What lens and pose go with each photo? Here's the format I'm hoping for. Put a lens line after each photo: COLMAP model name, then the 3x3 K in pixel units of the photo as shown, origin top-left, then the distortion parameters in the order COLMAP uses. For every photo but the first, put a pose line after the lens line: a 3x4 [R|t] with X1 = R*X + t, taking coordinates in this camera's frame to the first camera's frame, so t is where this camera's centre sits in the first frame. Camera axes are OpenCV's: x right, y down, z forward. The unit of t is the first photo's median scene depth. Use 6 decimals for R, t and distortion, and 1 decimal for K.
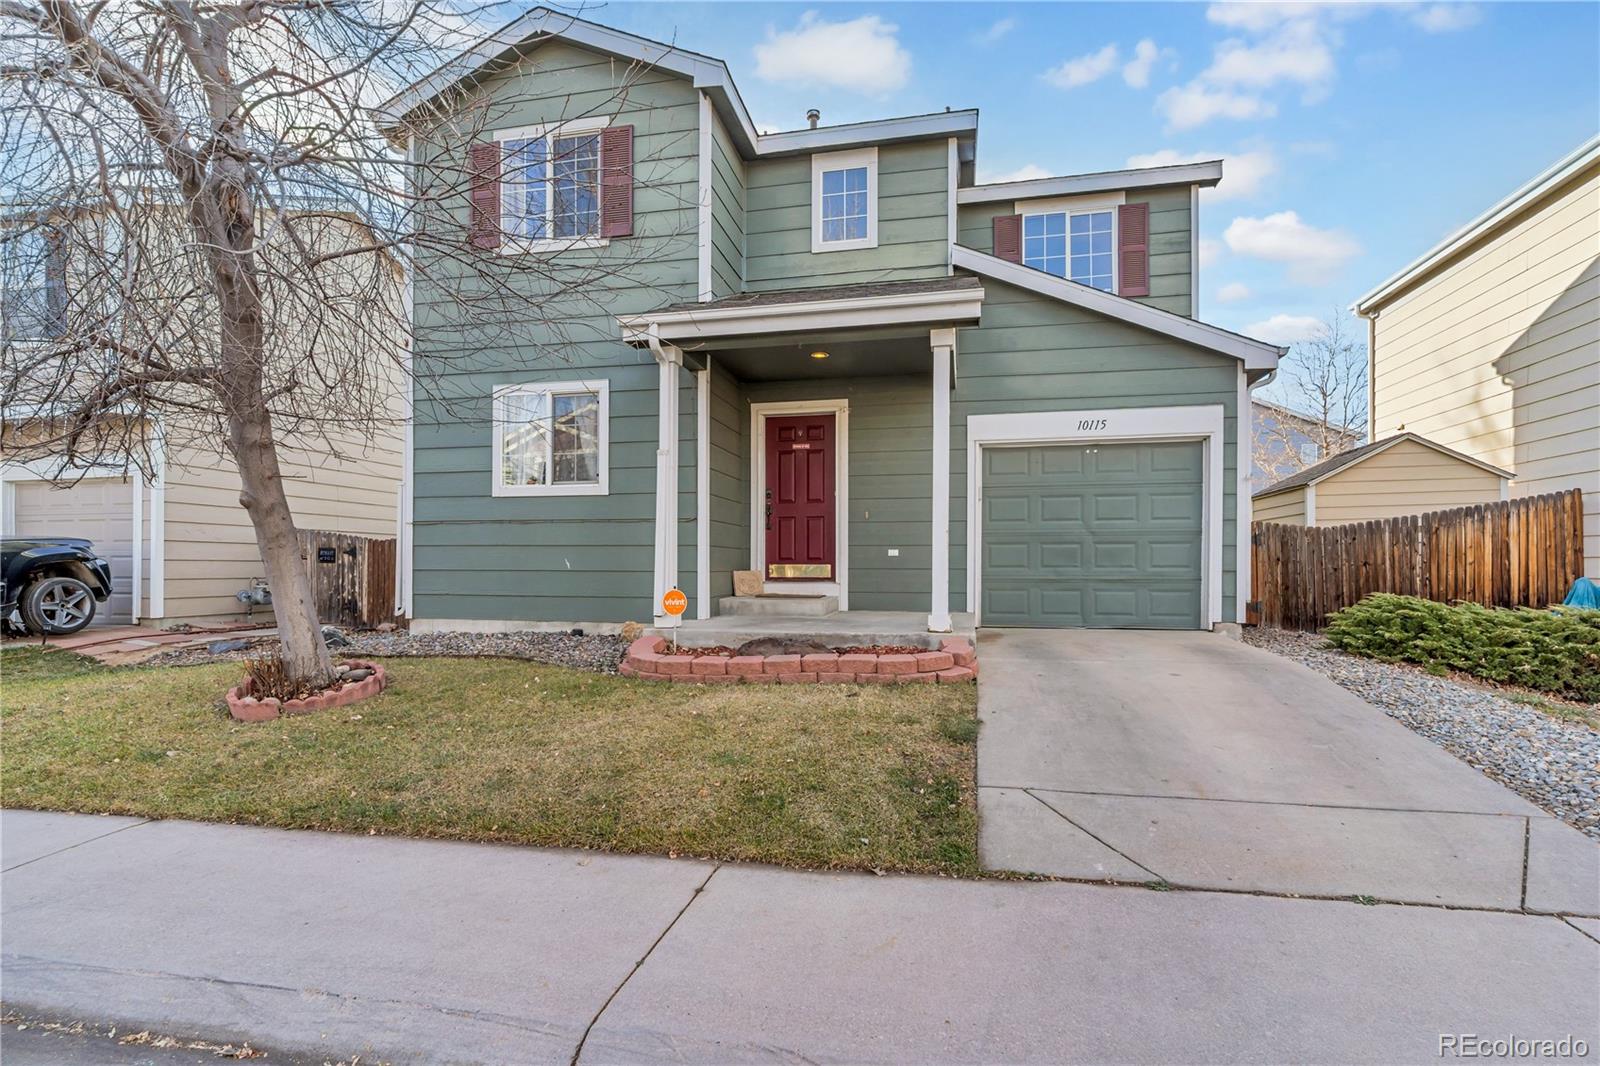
lens RADIAL K [[770.5, 0, 828.8], [0, 770.5, 554.7], [0, 0, 1]] dist [0.002036, -0.001388]
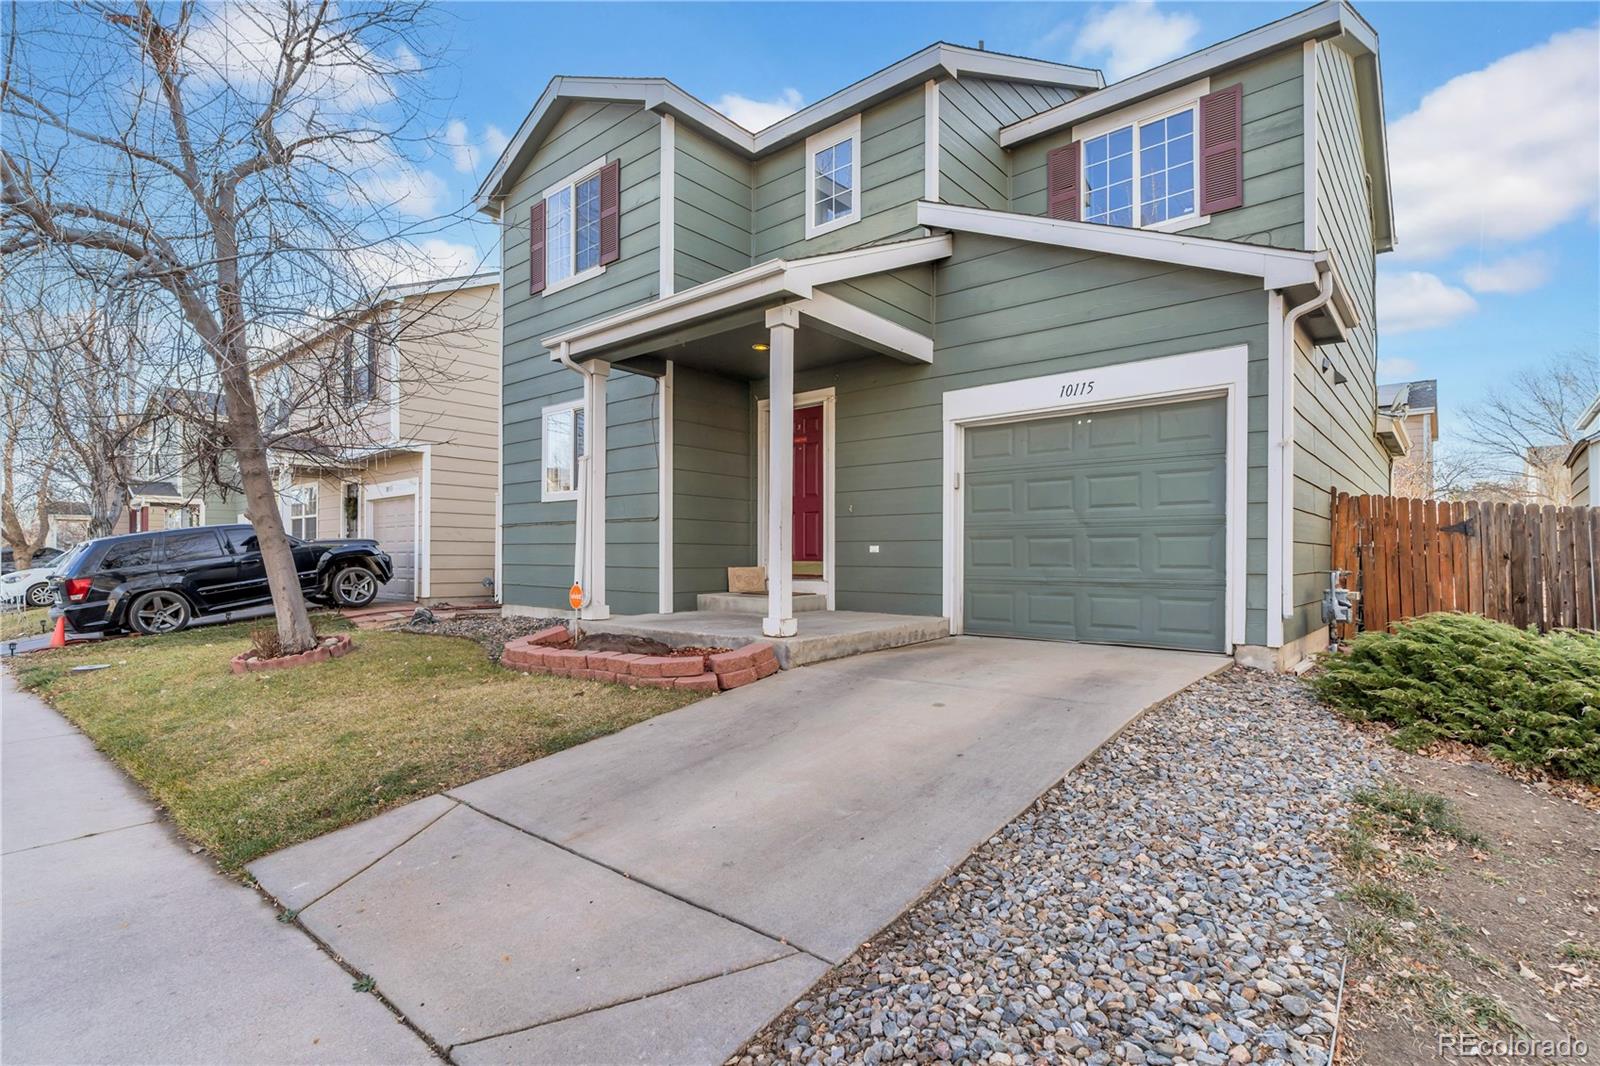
lens RADIAL K [[770.5, 0, 800.7], [0, 770.5, 545.1], [0, 0, 1]] dist [0.002036, -0.001388]
pose [[0.877756, -0.004780, -0.479083, 0.464731], [0.003343, 0.999987, -0.003852, -0.004226], [0.479095, 0.001780, 0.877761, 0.156025]]
